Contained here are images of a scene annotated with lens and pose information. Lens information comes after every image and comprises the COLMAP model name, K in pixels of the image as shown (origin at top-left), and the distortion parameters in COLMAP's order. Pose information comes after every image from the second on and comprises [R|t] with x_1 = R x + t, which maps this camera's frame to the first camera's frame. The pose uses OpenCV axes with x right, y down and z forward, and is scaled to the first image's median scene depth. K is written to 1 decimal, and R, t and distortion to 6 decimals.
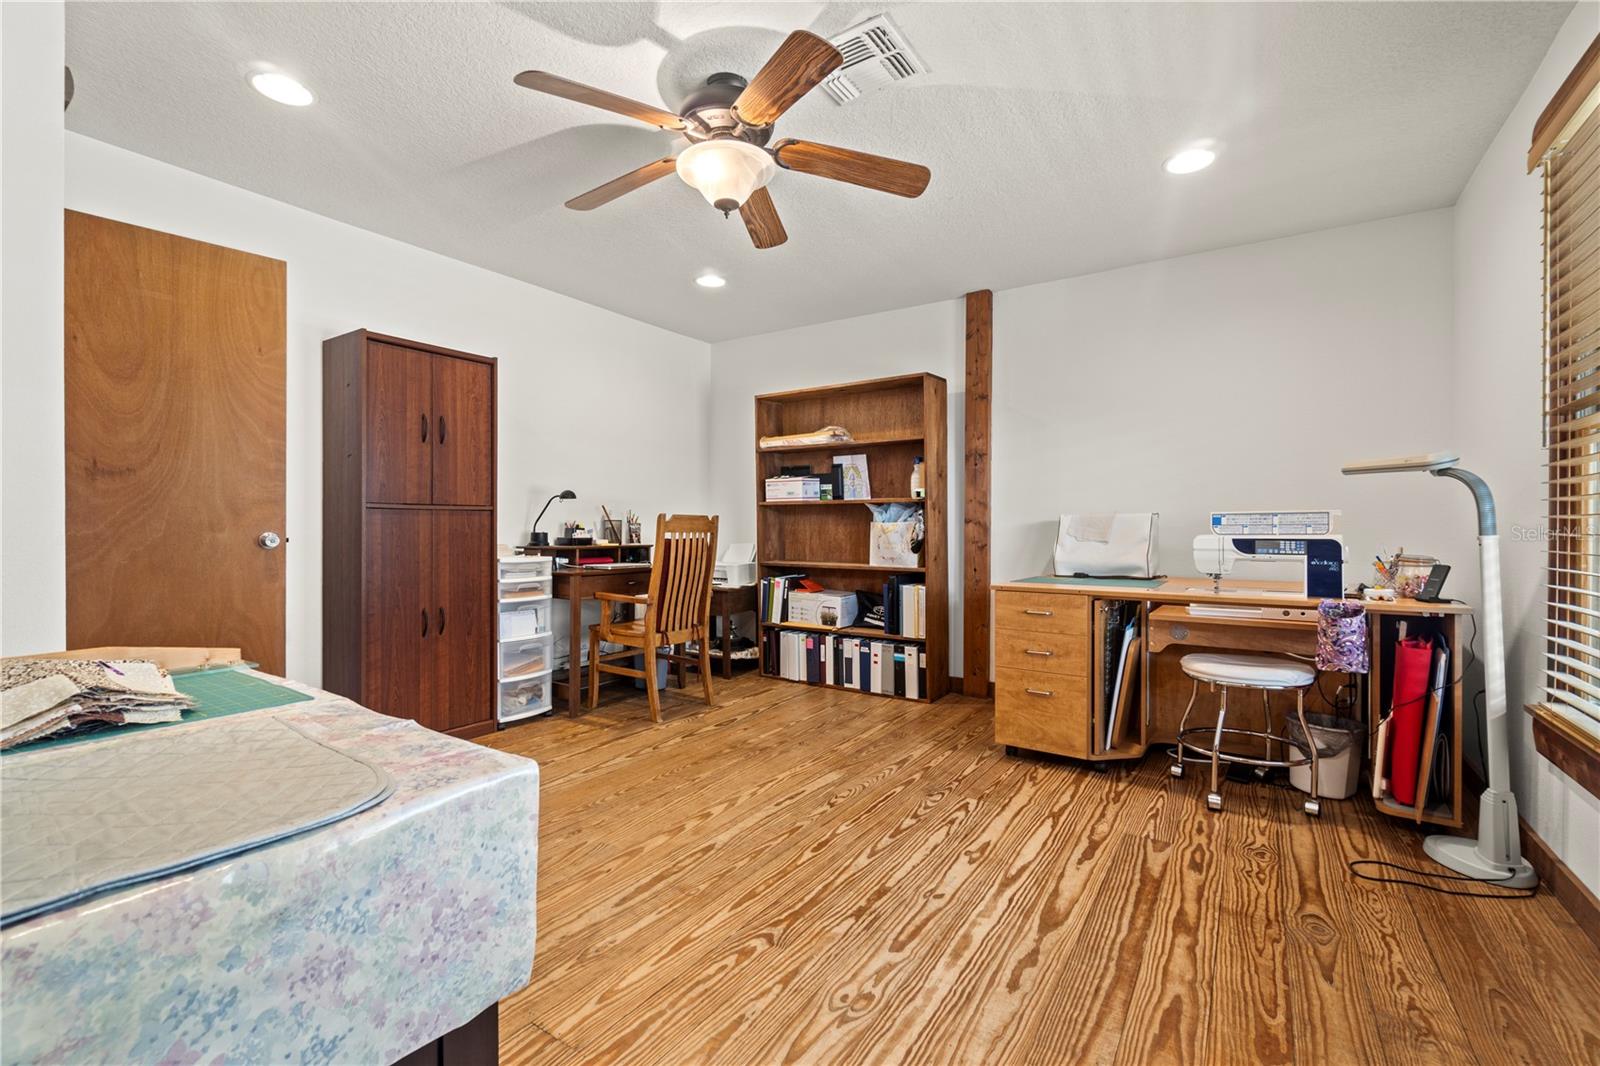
lens RADIAL K [[688.8, 0, 784.6], [0, 688.8, 529.9], [0, 0, 1]] dist [-0.010442, -0.000263]
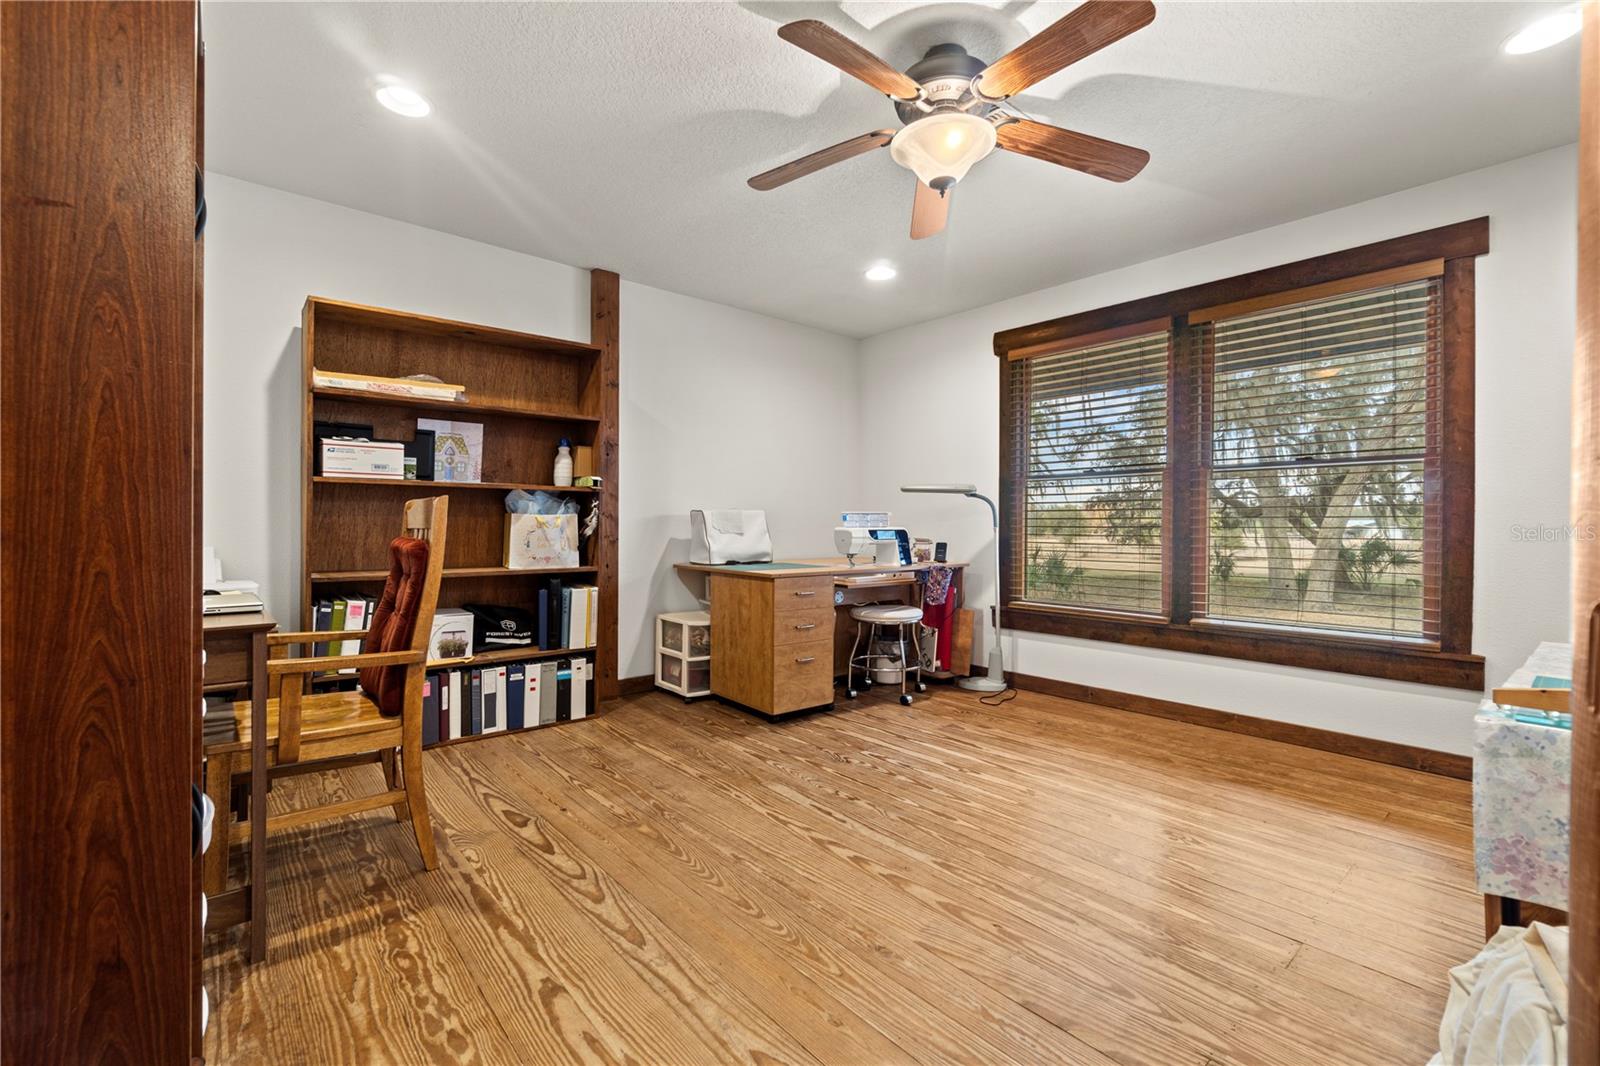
lens RADIAL K [[688.8, 0, 784.6], [0, 688.8, 529.9], [0, 0, 1]] dist [-0.010442, -0.000263]
pose [[0.268314, -0.007771, 0.963300, -0.698994], [-0.001527, 0.999963, 0.008492, 0.000184], [-0.963330, -0.003749, 0.268293, 0.631129]]
